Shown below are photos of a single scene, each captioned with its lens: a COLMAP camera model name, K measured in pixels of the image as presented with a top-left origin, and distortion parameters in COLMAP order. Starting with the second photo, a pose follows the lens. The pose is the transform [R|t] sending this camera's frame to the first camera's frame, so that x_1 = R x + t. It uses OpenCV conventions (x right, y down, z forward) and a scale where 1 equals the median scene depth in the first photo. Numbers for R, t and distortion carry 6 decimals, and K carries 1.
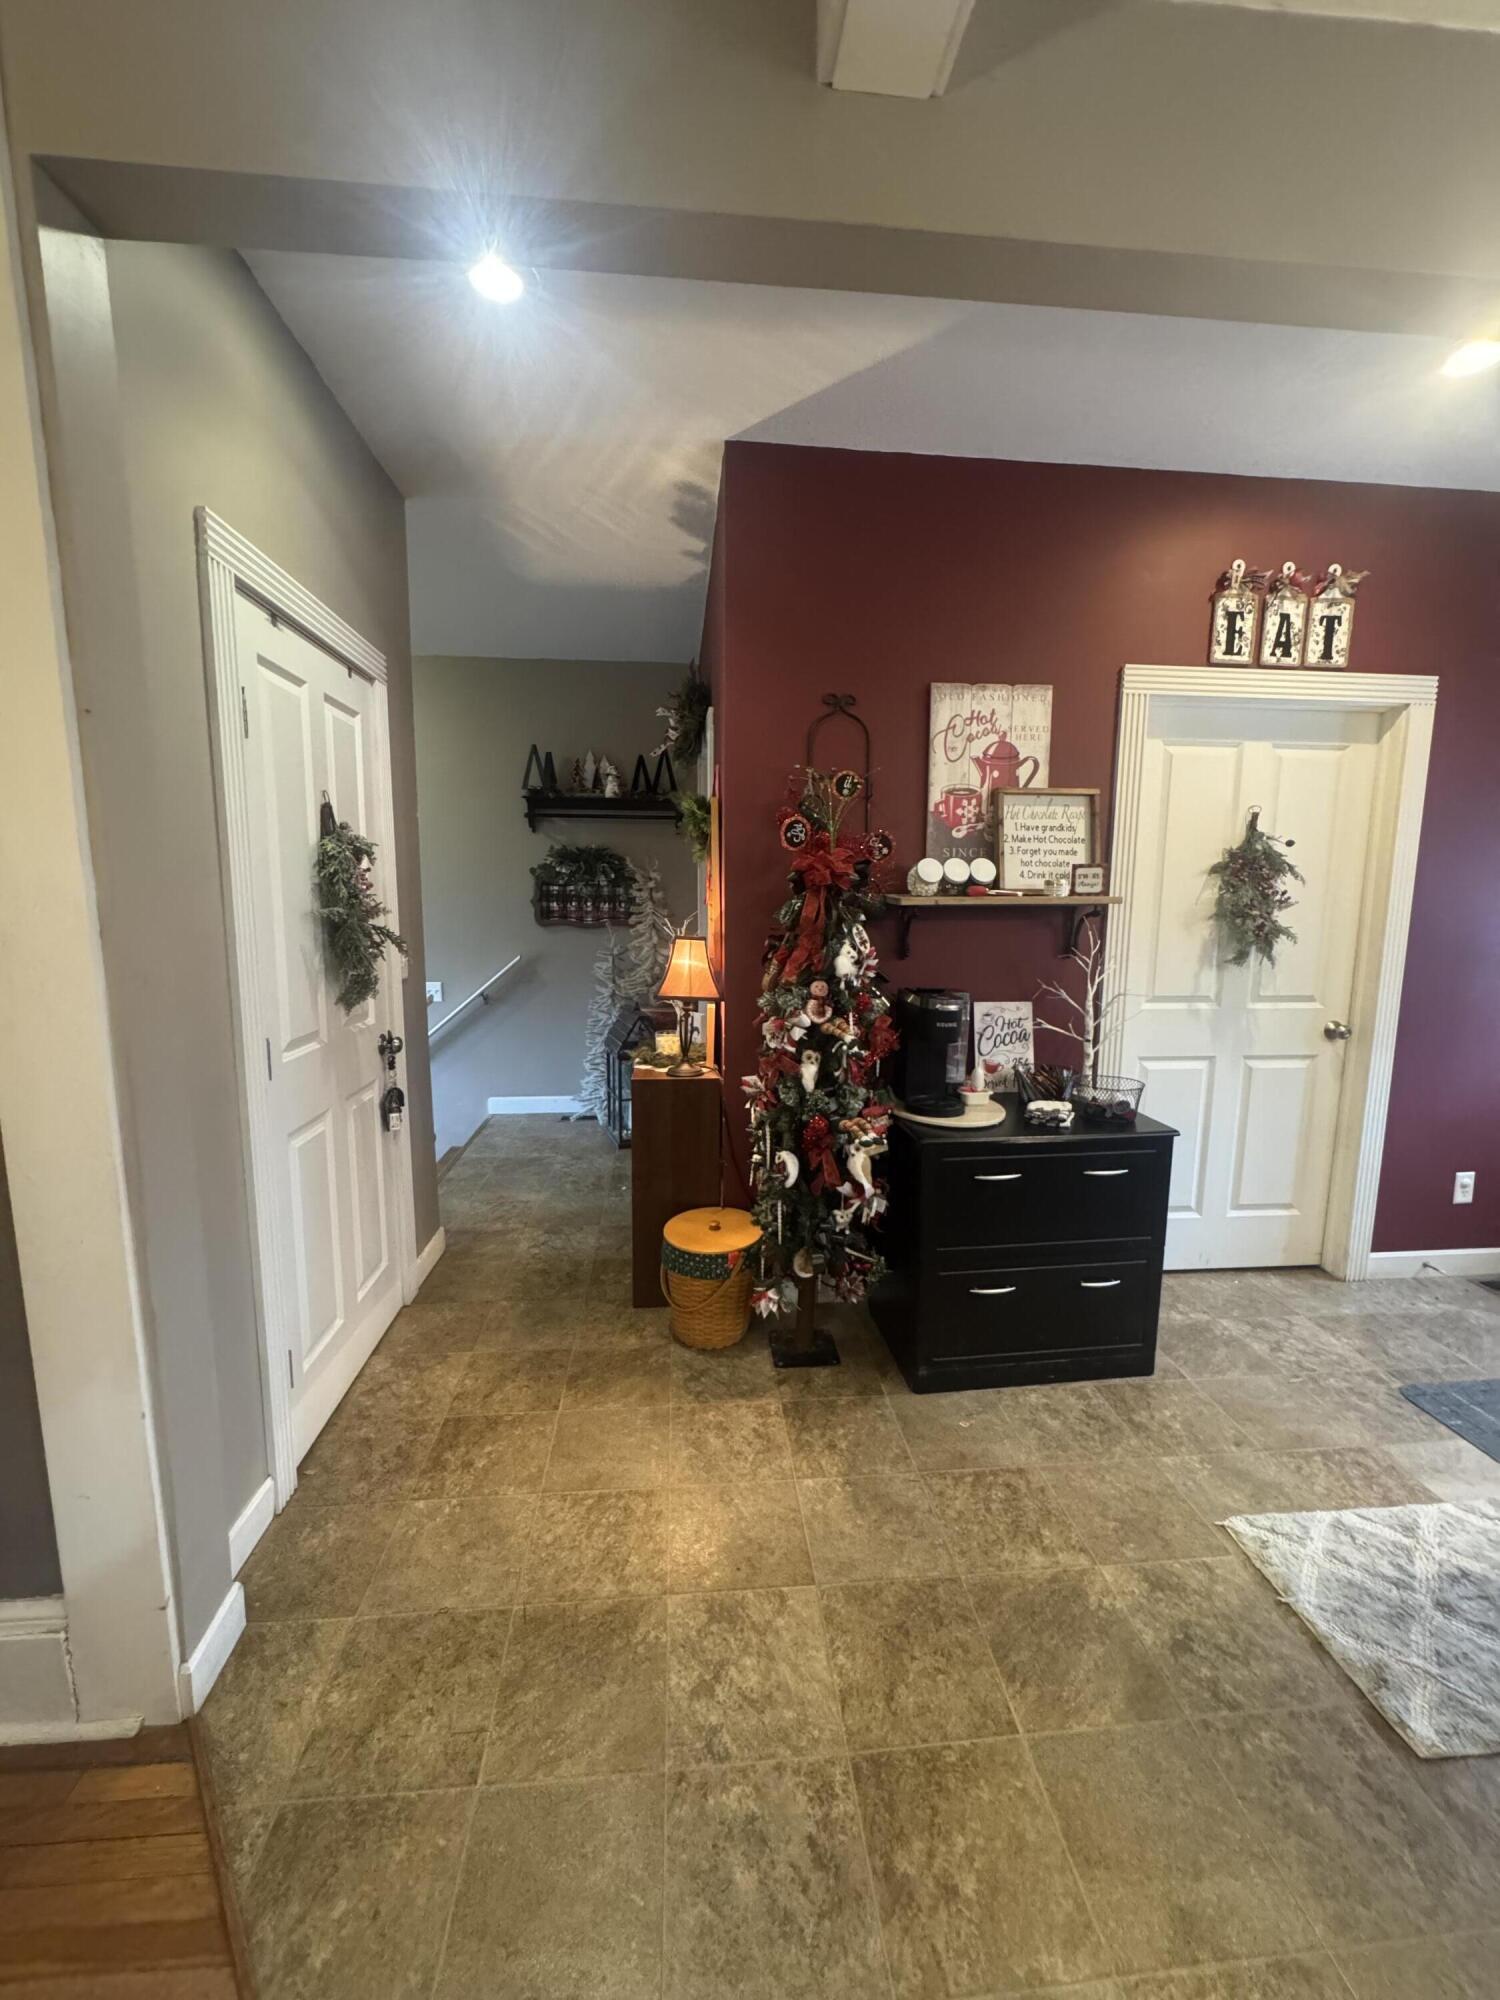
lens RADIAL K [[779.6, 0, 750.0], [0, 779.6, 1000.0], [0, 0, 1]] dist [-0.024269, 0.005674]
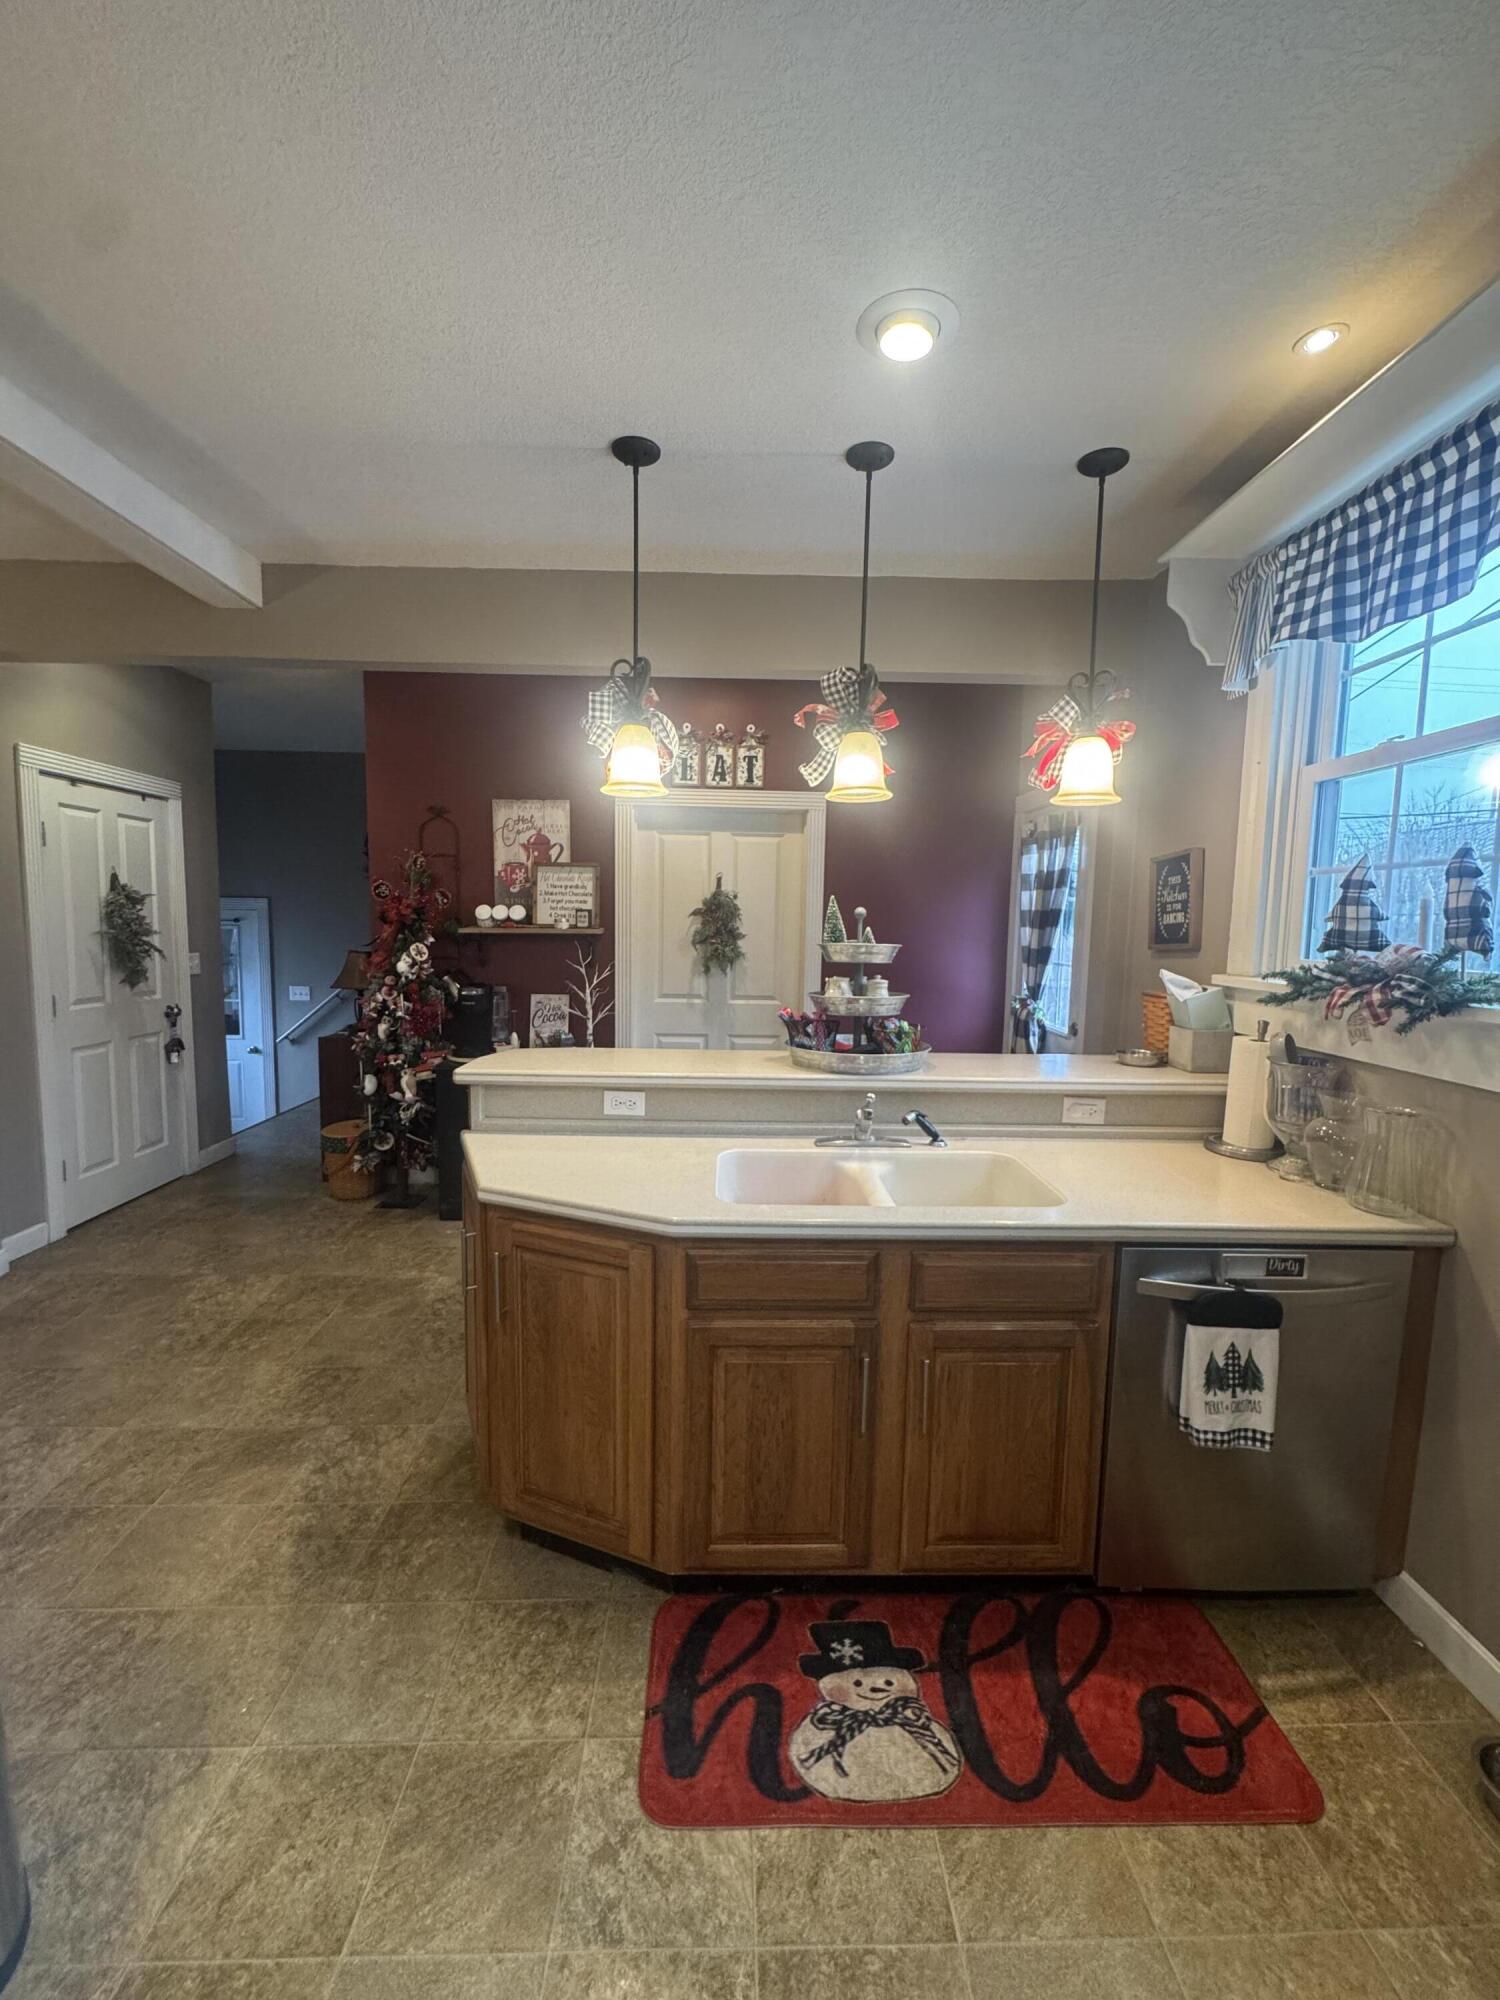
lens RADIAL K [[795.2, 0, 750.0], [0, 795.2, 1000.0], [0, 0, 1]] dist [-0.001242, 0.000084]
pose [[0.997475, 0.017504, -0.068823, 0.890462], [-0.020360, 0.998951, -0.041017, 0.076027], [0.068033, 0.042315, 0.996785, -0.625214]]
